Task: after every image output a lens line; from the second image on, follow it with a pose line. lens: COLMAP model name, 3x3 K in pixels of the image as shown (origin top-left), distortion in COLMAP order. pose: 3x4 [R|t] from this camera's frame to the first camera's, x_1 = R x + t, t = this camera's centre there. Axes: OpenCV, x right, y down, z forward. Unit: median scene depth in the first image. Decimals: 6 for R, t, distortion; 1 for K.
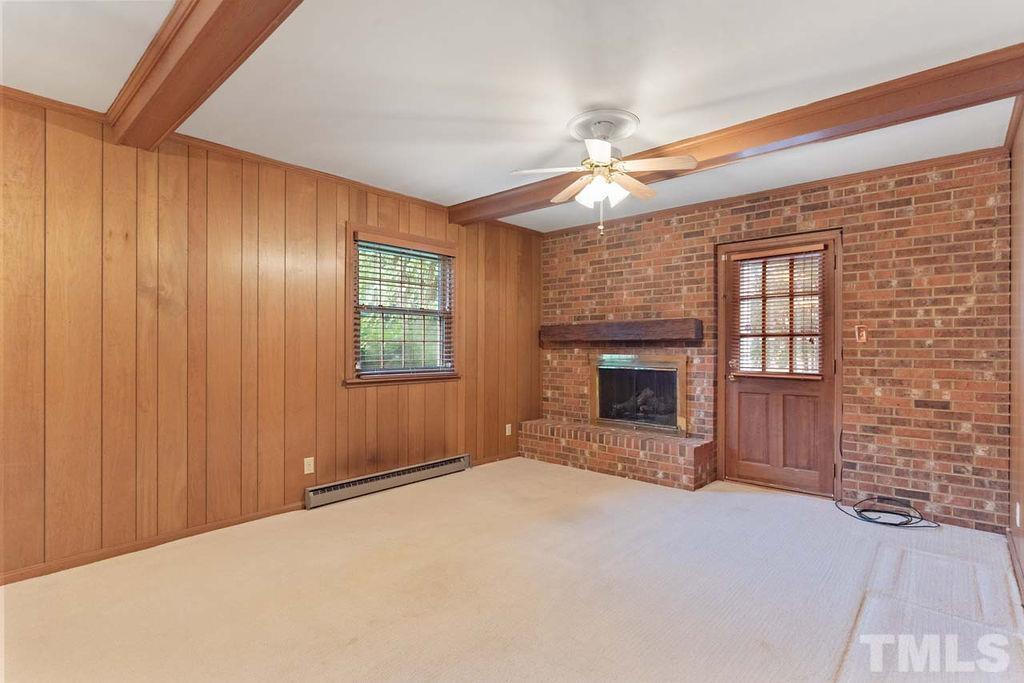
lens RADIAL K [[496.1, 0, 512.8], [0, 496.1, 344.2], [0, 0, 1]] dist [0.001002, 0.000291]
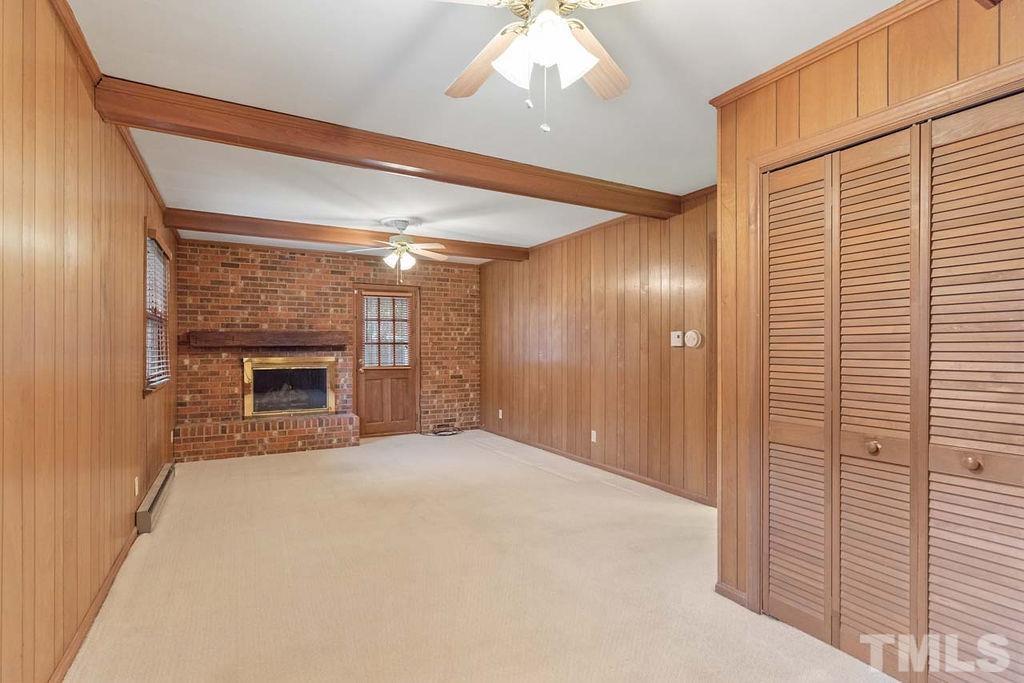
lens RADIAL K [[496.1, 0, 512.8], [0, 496.1, 344.2], [0, 0, 1]] dist [0.001002, 0.000291]
pose [[0.327559, 0.003968, 0.944822, -0.852348], [-0.000864, 0.999992, -0.003900, -0.008998], [-0.944830, 0.000462, 0.327560, 0.050868]]
